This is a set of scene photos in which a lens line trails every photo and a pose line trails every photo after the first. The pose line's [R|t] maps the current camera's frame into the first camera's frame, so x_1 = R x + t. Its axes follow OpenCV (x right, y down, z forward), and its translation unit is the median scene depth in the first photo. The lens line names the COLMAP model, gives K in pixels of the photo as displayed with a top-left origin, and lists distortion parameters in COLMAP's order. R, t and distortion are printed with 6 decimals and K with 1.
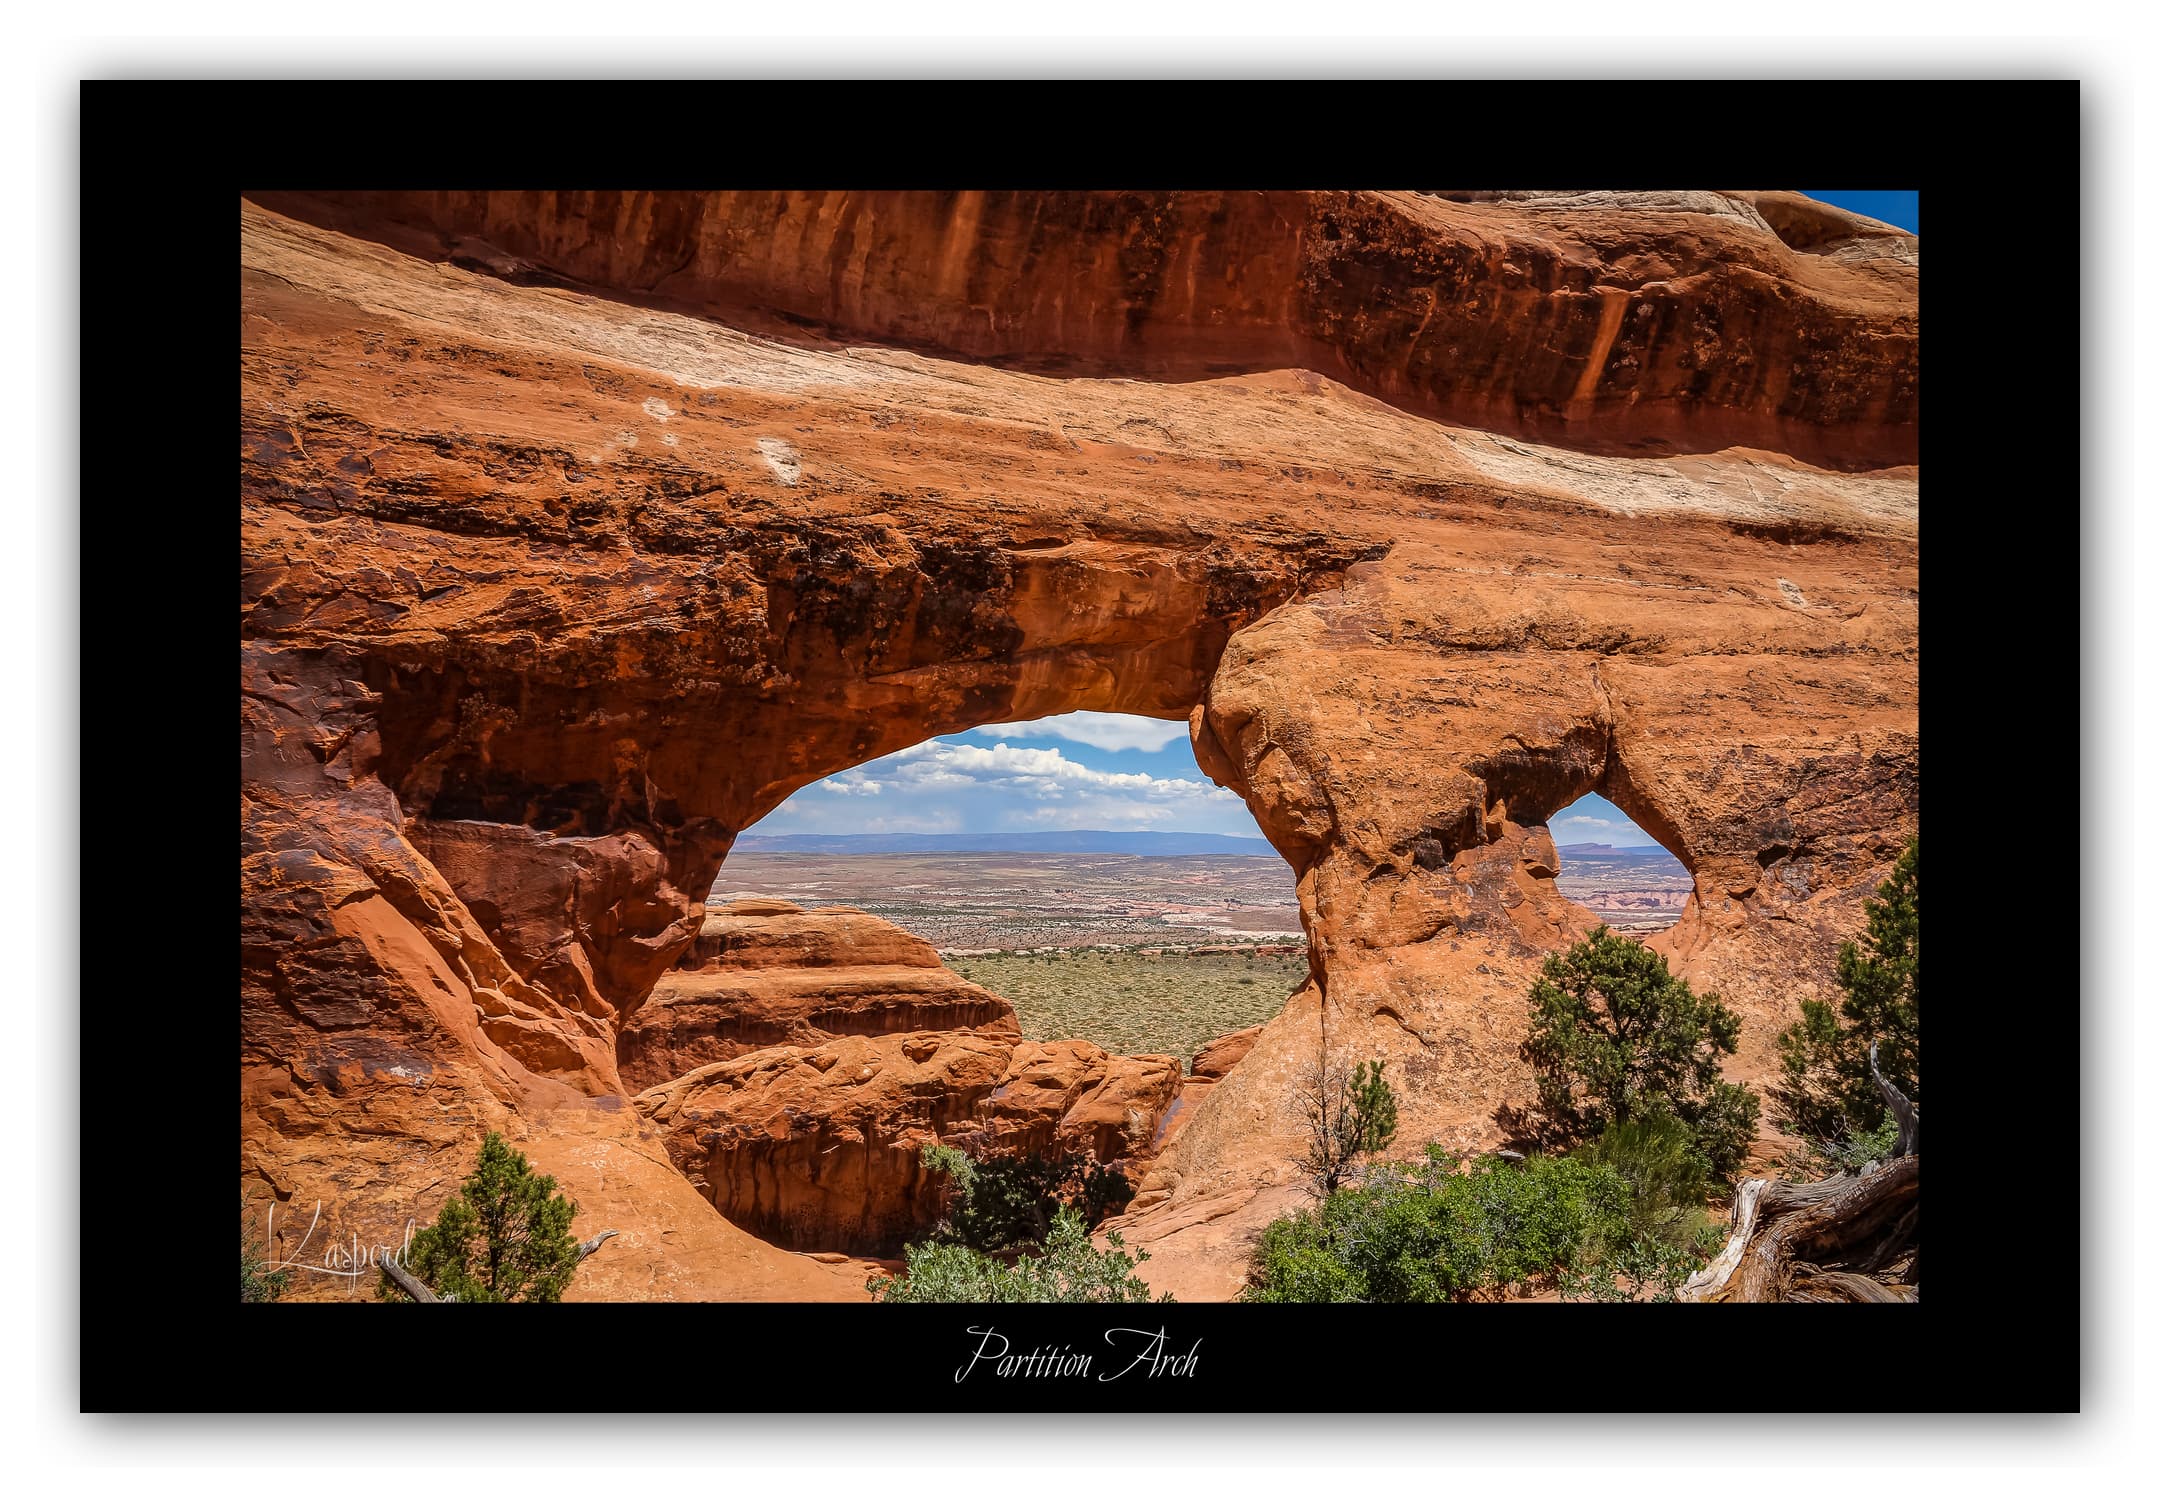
lens RADIAL K [[1208.7, 0, 1086.0], [0, 1208.7, 730.5], [0, 0, 1]] dist [-0.138321, 0.112253]
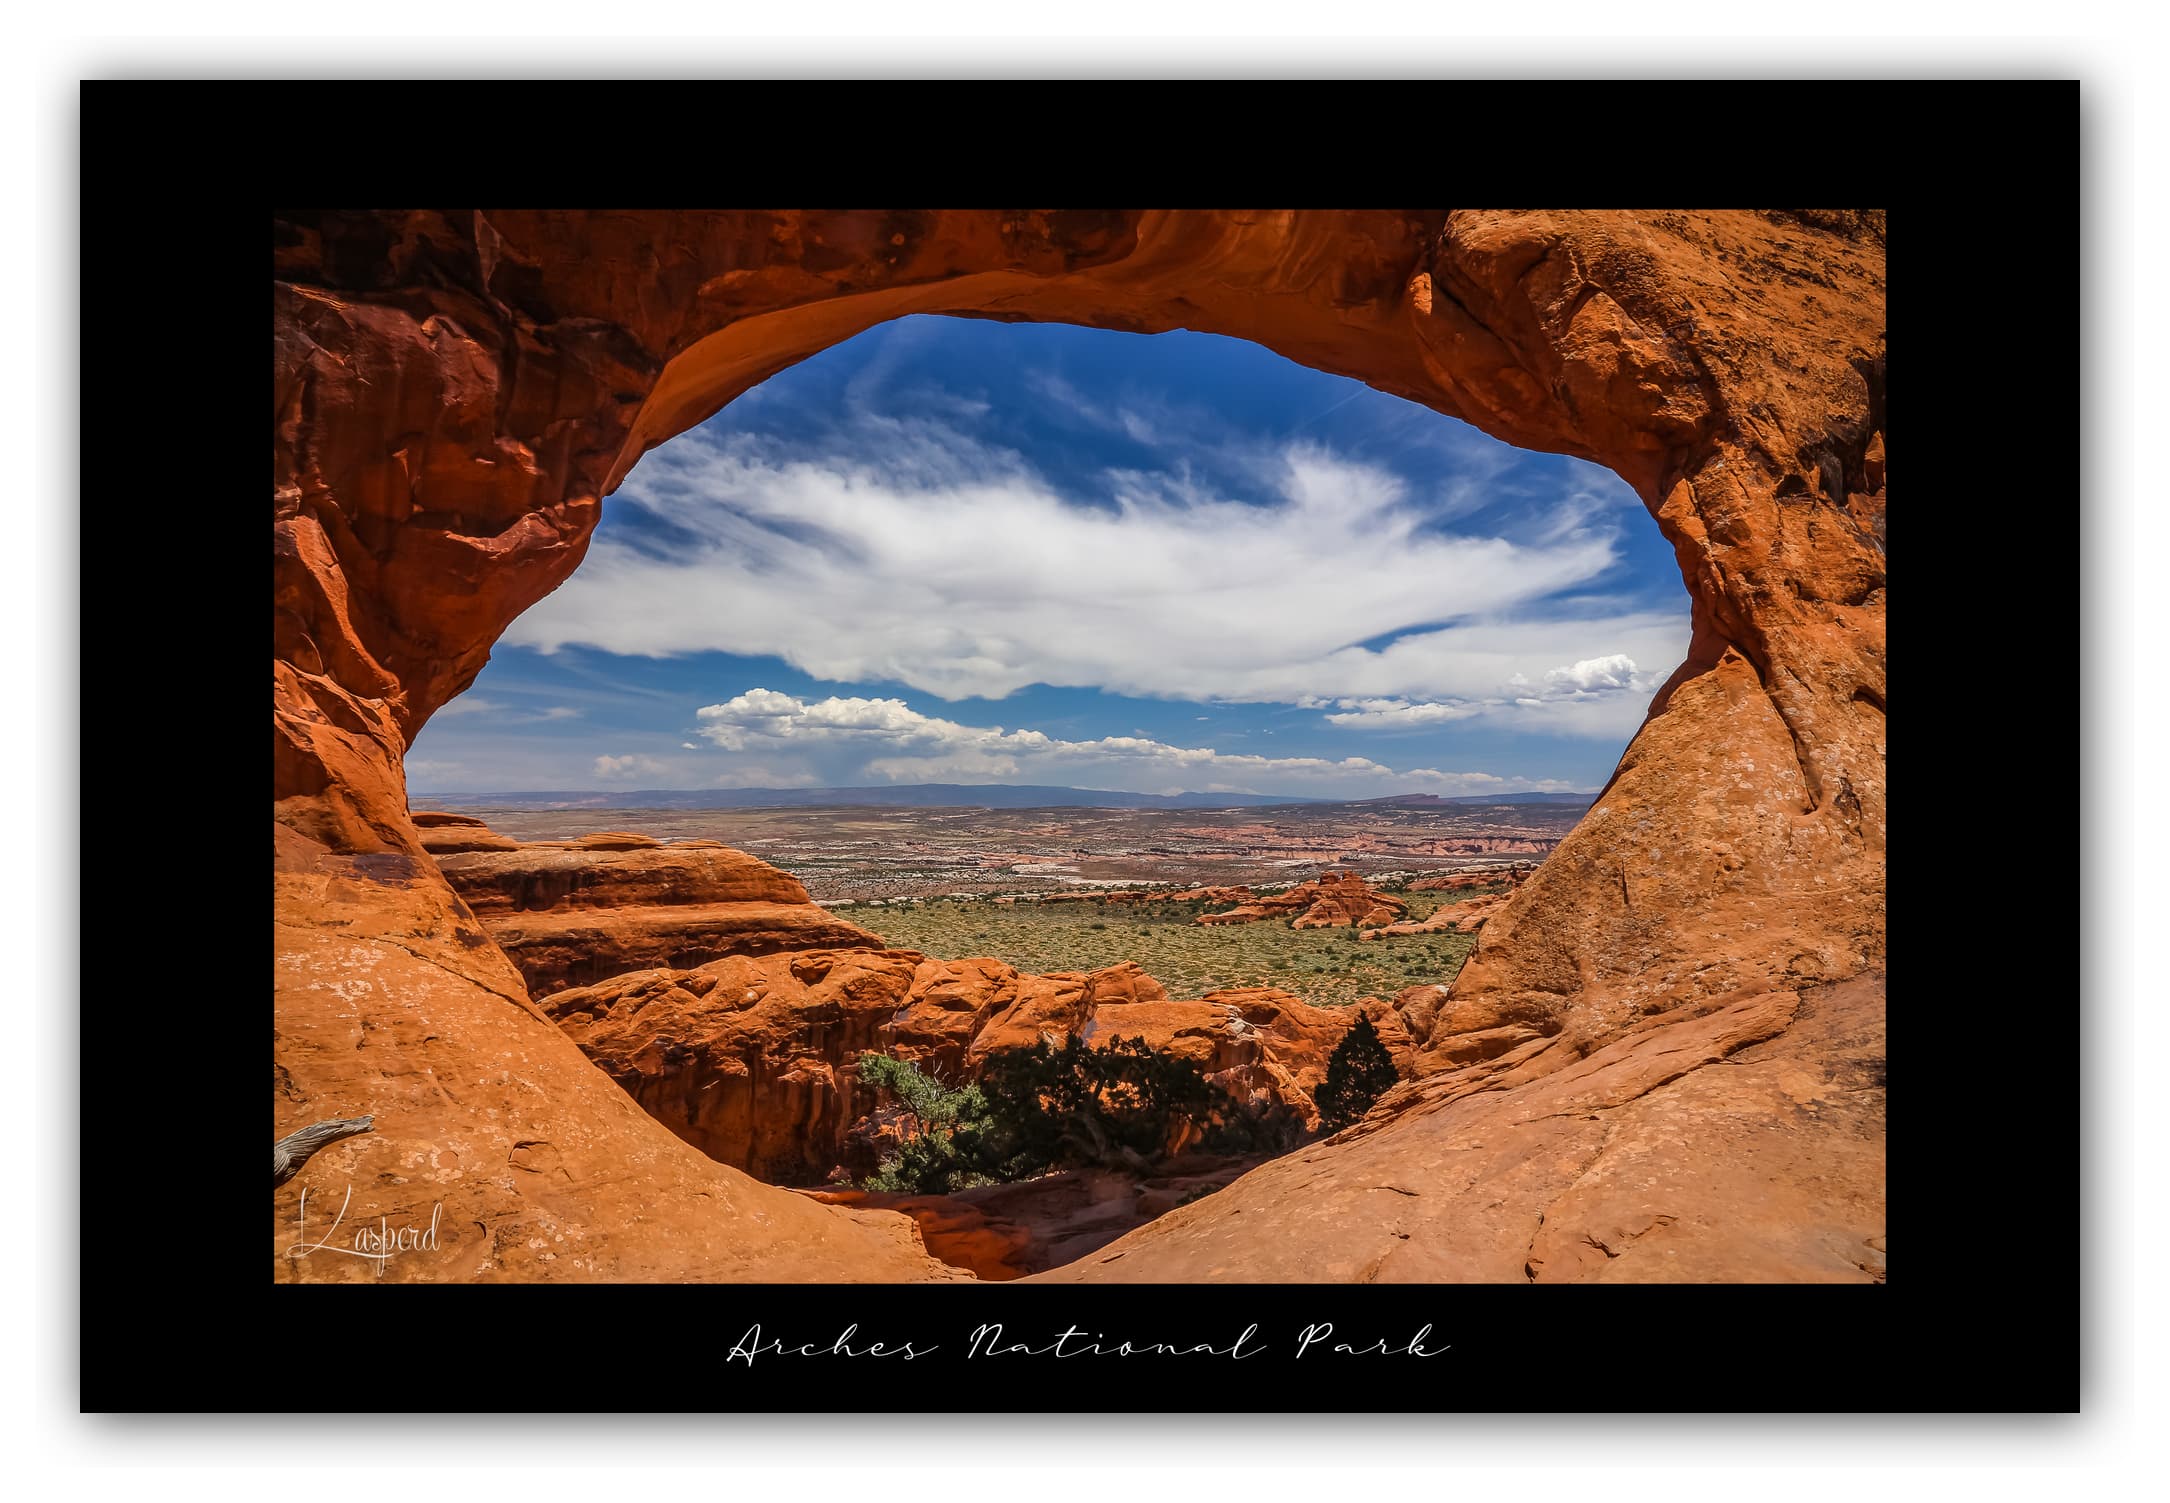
lens RADIAL K [[1208.7, 0, 1086.0], [0, 1208.7, 730.5], [0, 0, 1]] dist [-0.138321, 0.112253]
pose [[0.993060, -0.003309, 0.117563, -0.042379], [-0.001987, 0.998989, 0.044902, 0.053574], [-0.117592, -0.044824, 0.992050, 0.116265]]
